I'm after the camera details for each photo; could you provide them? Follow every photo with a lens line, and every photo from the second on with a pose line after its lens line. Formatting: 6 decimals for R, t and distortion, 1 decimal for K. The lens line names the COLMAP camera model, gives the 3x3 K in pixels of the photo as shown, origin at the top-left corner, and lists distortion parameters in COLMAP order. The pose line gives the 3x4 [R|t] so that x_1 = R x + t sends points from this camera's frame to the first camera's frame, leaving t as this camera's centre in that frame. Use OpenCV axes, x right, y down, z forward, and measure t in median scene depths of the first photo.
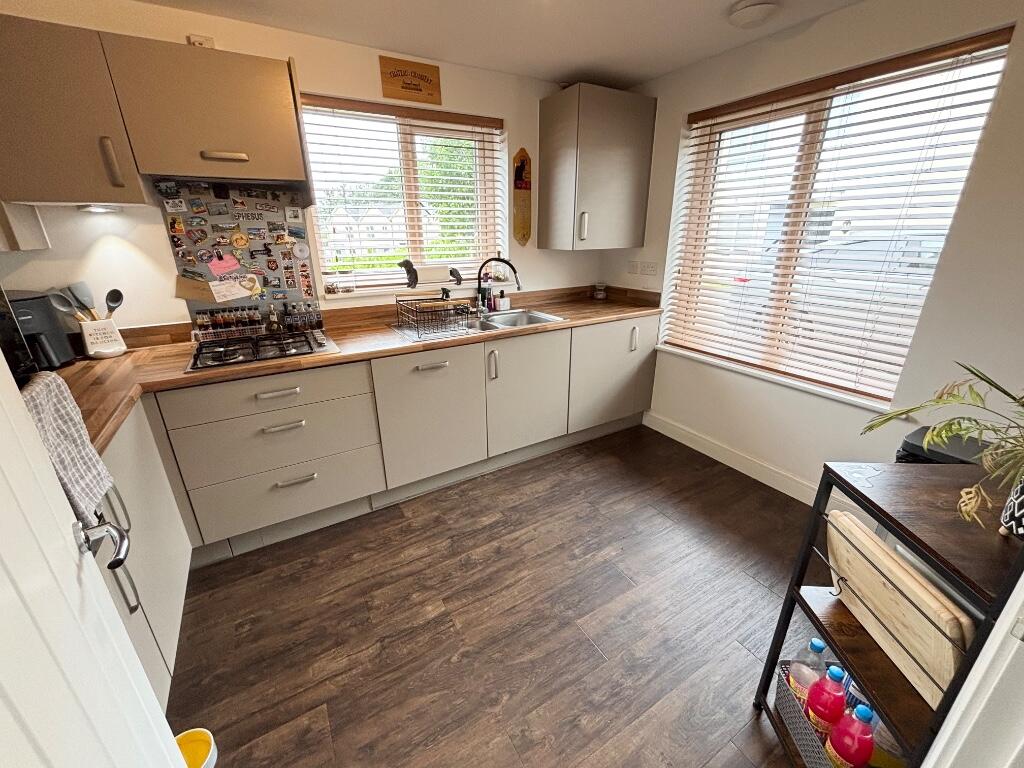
lens RADIAL K [[414.9, 0, 513.3], [0, 414.9, 386.1], [0, 0, 1]] dist [-0.004462, 0.001561]
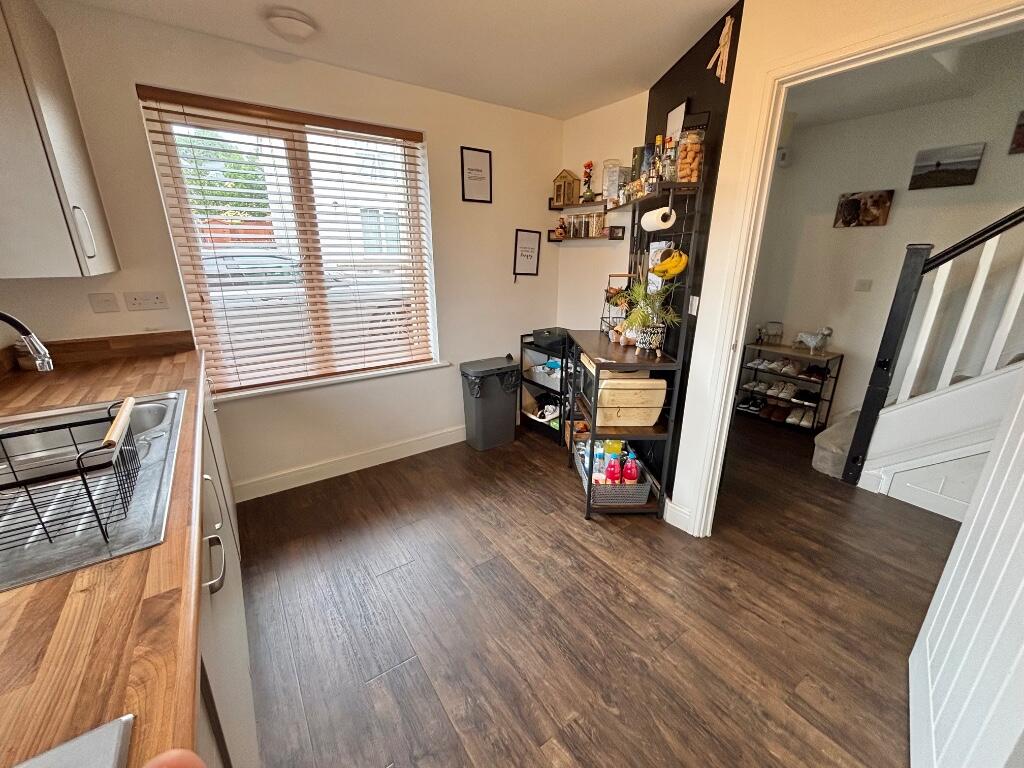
lens RADIAL K [[414.9, 0, 512.2], [0, 414.9, 382.4], [0, 0, 1]] dist [-0.004462, 0.001561]
pose [[-0.072664, -0.288494, 0.954720, -0.594439], [0.343692, 0.891375, 0.295511, -0.241719], [-0.936267, 0.349603, 0.034382, 0.712894]]
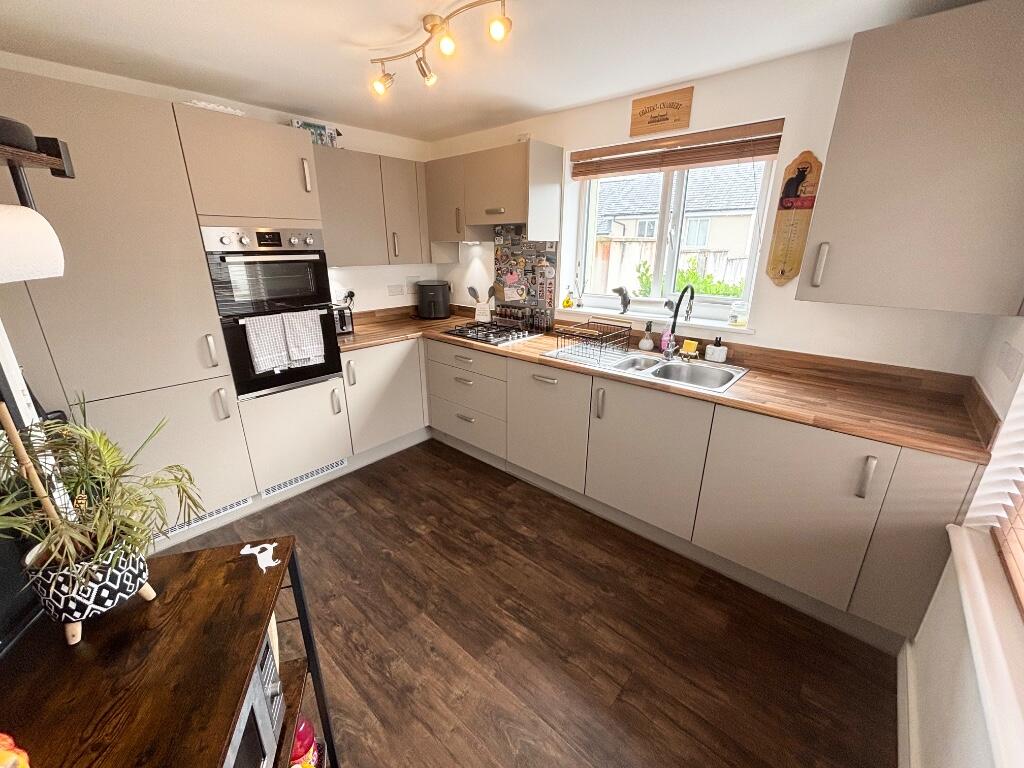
lens RADIAL K [[414.9, 0, 510.4], [0, 414.9, 388.9], [0, 0, 1]] dist [-0.004462, 0.001561]
pose [[0.298584, 0.321492, -0.898605, 0.865952], [-0.342855, 0.914834, 0.213376, -0.254420], [0.890673, 0.244380, 0.383379, 0.531506]]
